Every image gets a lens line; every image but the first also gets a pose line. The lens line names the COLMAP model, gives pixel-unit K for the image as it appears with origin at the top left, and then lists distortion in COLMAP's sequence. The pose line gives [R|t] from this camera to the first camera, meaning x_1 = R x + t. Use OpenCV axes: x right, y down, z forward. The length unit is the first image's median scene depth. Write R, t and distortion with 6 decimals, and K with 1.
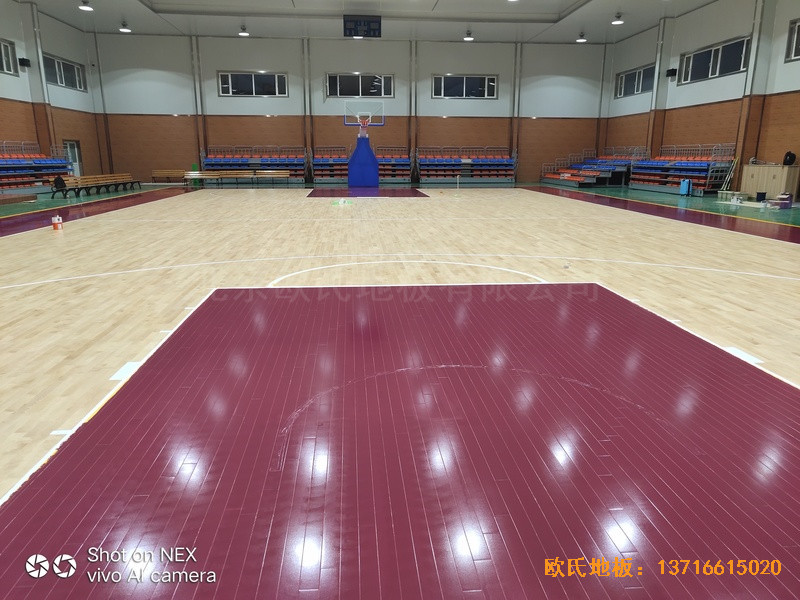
lens RADIAL K [[608.9, 0, 417.4], [0, 608.9, 301.2], [0, 0, 1]] dist [-0.012248, 0.068925]
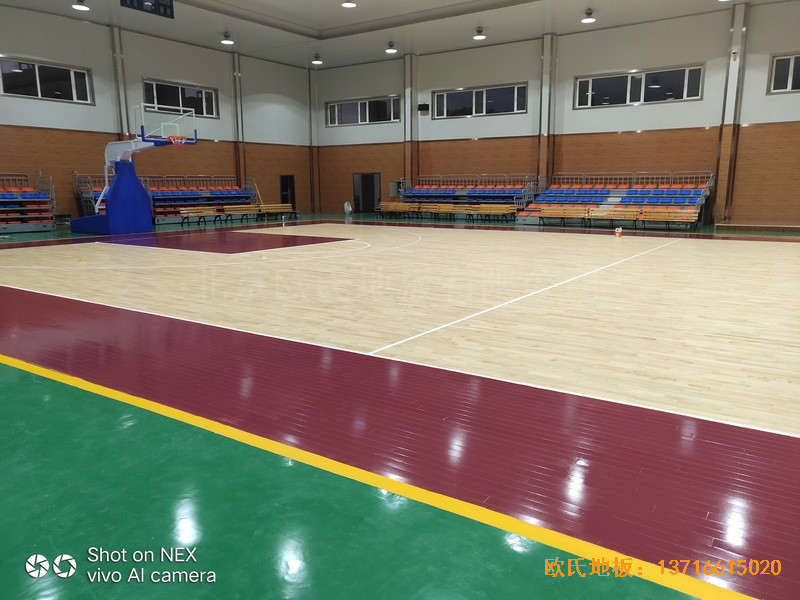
lens RADIAL K [[608.9, 0, 417.4], [0, 608.9, 301.2], [0, 0, 1]] dist [-0.012248, 0.068925]
pose [[0.643486, -0.152638, 0.750085, -0.409753], [0.187965, 0.981422, 0.038462, -0.082888], [-0.742021, 0.116240, 0.660222, 0.333819]]
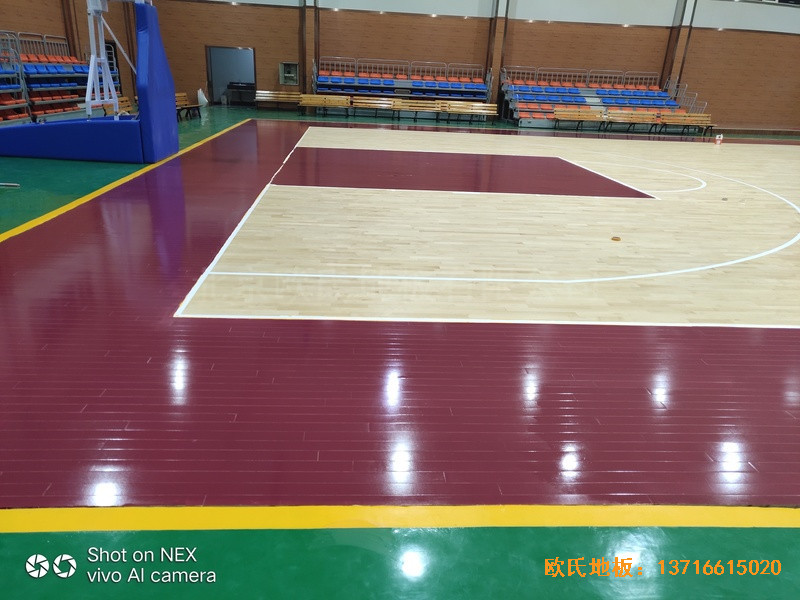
lens RADIAL K [[609.0, 0, 400.0], [0, 609.0, 300.0], [0, 0, 1]] dist [-0.009497, 0.072766]
pose [[0.044169, -0.350841, 0.935393, -0.440989], [0.190913, 0.922015, 0.336809, -0.207087], [-0.980613, 0.163702, 0.107705, 0.851344]]
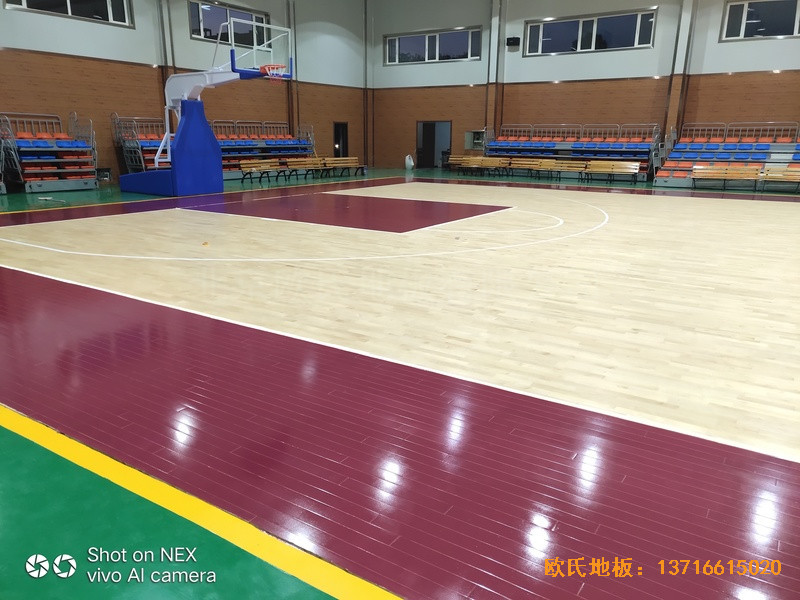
lens RADIAL K [[609.0, 0, 400.0], [0, 609.0, 300.0], [0, 0, 1]] dist [-0.009497, 0.072766]
pose [[0.636744, -0.201906, 0.744171, -0.397370], [0.176788, 0.977627, 0.113979, -0.131108], [-0.750535, 0.058985, 0.658193, 0.536513]]
